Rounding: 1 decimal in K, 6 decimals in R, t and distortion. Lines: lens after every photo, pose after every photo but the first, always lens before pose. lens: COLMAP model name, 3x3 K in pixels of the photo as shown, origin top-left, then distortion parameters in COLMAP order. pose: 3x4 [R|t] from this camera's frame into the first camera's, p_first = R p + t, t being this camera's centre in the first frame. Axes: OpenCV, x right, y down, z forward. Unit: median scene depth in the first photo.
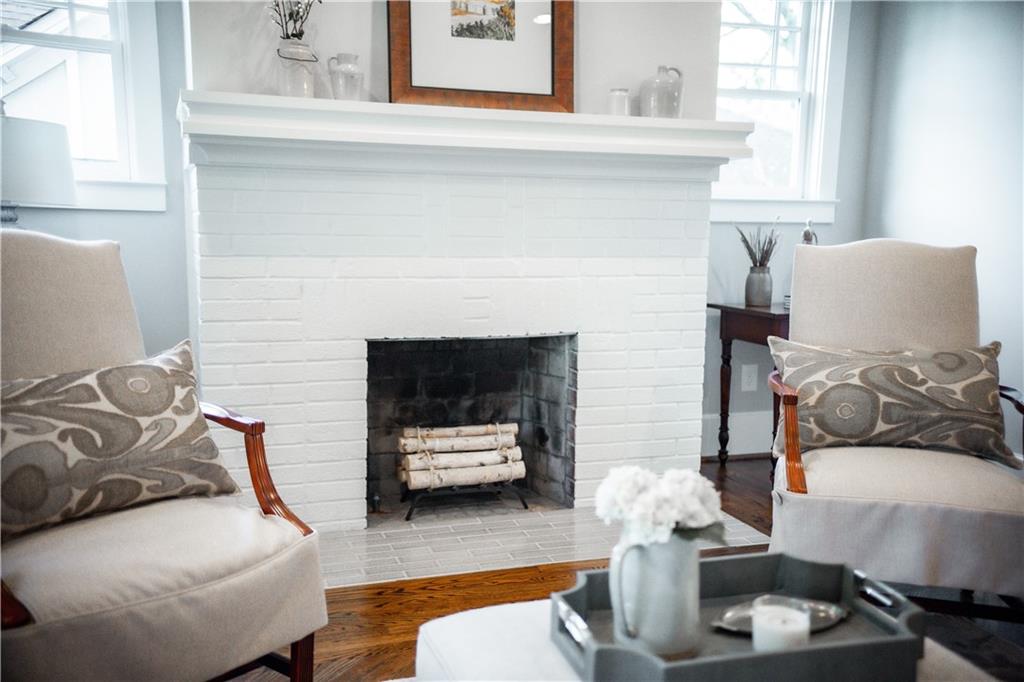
lens RADIAL K [[952.4, 0, 507.3], [0, 952.4, 341.9], [0, 0, 1]] dist [0.101906, 0.000000]
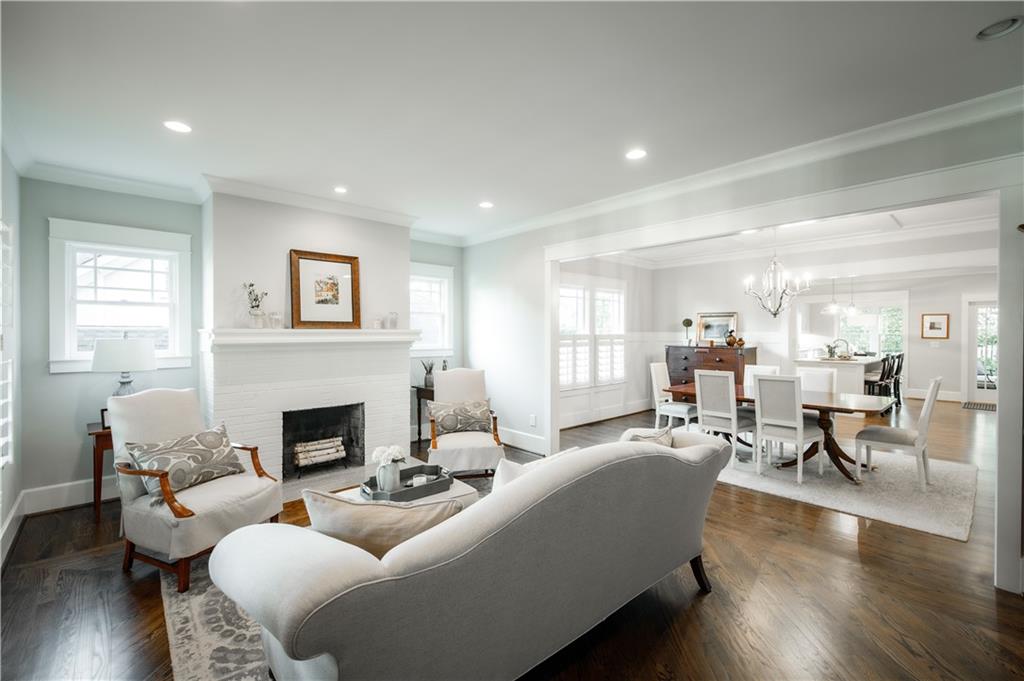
lens RADIAL K [[435.6, 0, 517.4], [0, 435.6, 334.4], [0, 0, 1]] dist [-0.004260, -0.000395]
pose [[0.913508, -0.017622, 0.406439, -0.036205], [0.066054, 0.992229, -0.105441, -0.046851], [-0.401423, 0.123168, 0.907573, -0.420631]]
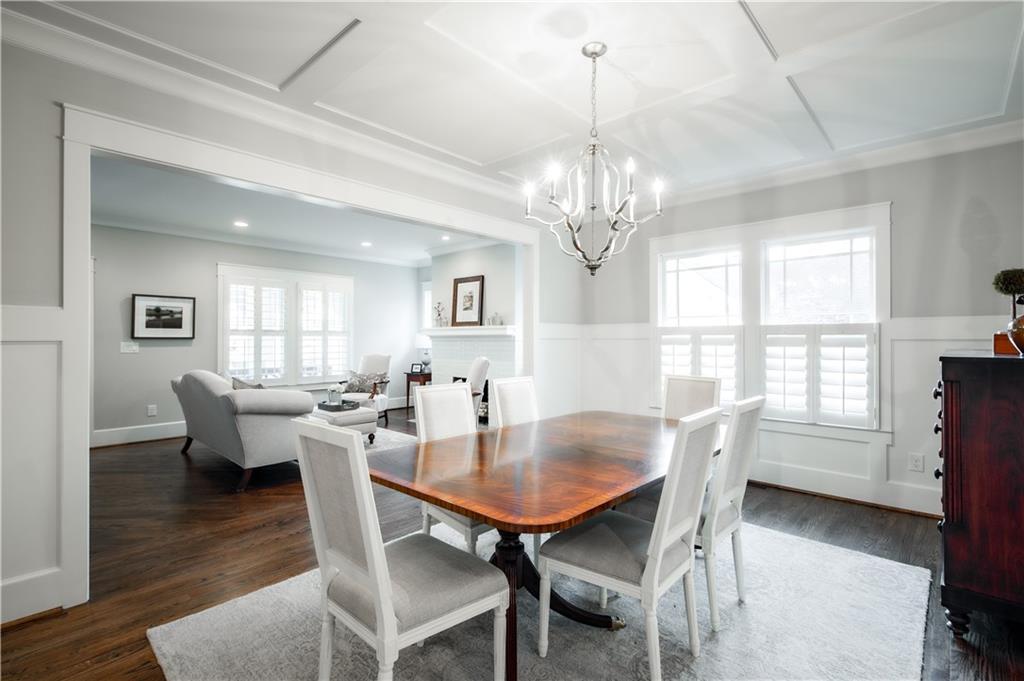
lens RADIAL K [[481.8, 0, 511.6], [0, 481.8, 337.5], [0, 0, 1]] dist [0.008615, -0.001503]
pose [[0.474072, -0.018169, -0.880299, 2.025015], [-0.102053, 0.991915, -0.075432, -0.044295], [0.874552, 0.125597, 0.468384, 0.153314]]
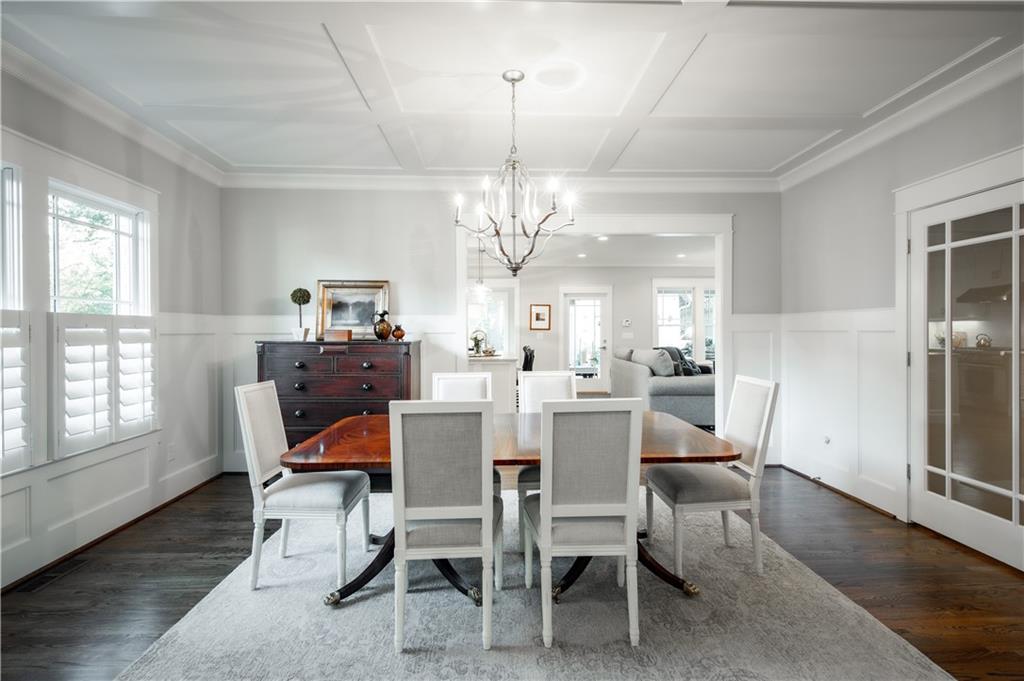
lens RADIAL K [[481.8, 0, 507.8], [0, 481.8, 335.3], [0, 0, 1]] dist [0.008615, -0.001503]
pose [[0.281438, -0.026494, 0.959213, 0.601948], [0.128404, 0.991669, -0.010284, -0.099048], [-0.950949, 0.126061, 0.282496, 0.386788]]
